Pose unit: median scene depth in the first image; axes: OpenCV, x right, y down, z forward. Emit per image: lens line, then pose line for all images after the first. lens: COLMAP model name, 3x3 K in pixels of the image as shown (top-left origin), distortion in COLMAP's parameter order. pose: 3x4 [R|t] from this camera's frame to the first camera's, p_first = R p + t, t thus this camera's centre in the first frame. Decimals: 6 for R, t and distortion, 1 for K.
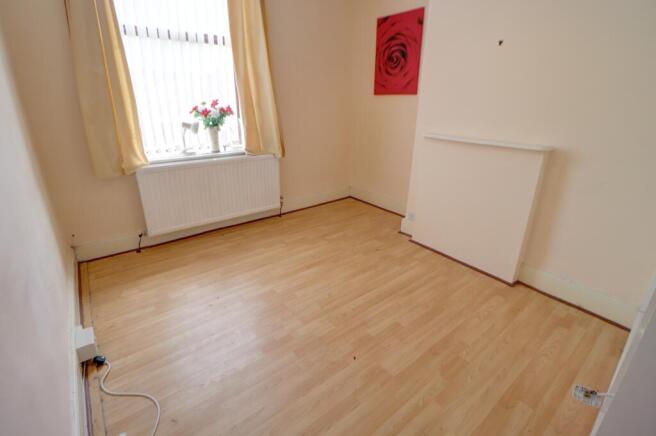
lens RADIAL K [[305.0, 0, 330.7], [0, 305.0, 205.9], [0, 0, 1]] dist [0.000584, -0.012230]
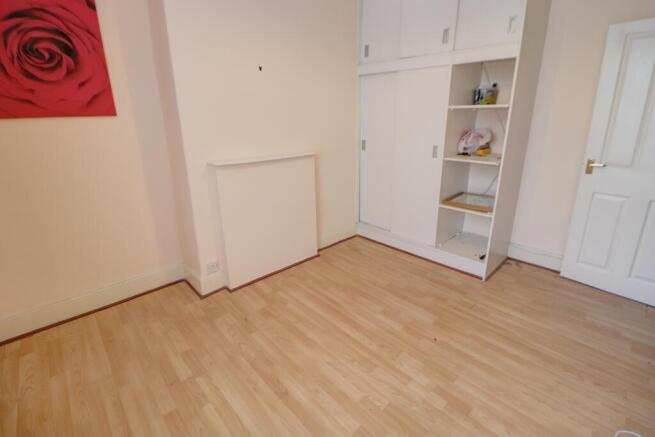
lens RADIAL K [[304.6, 0, 330.2], [0, 304.6, 206.4], [0, 0, 1]] dist [0.000584, -0.012230]
pose [[-0.102105, -0.293499, 0.950491, -0.506543], [0.341329, 0.887141, 0.310604, -0.267536], [-0.934381, 0.356145, 0.009598, 0.711019]]
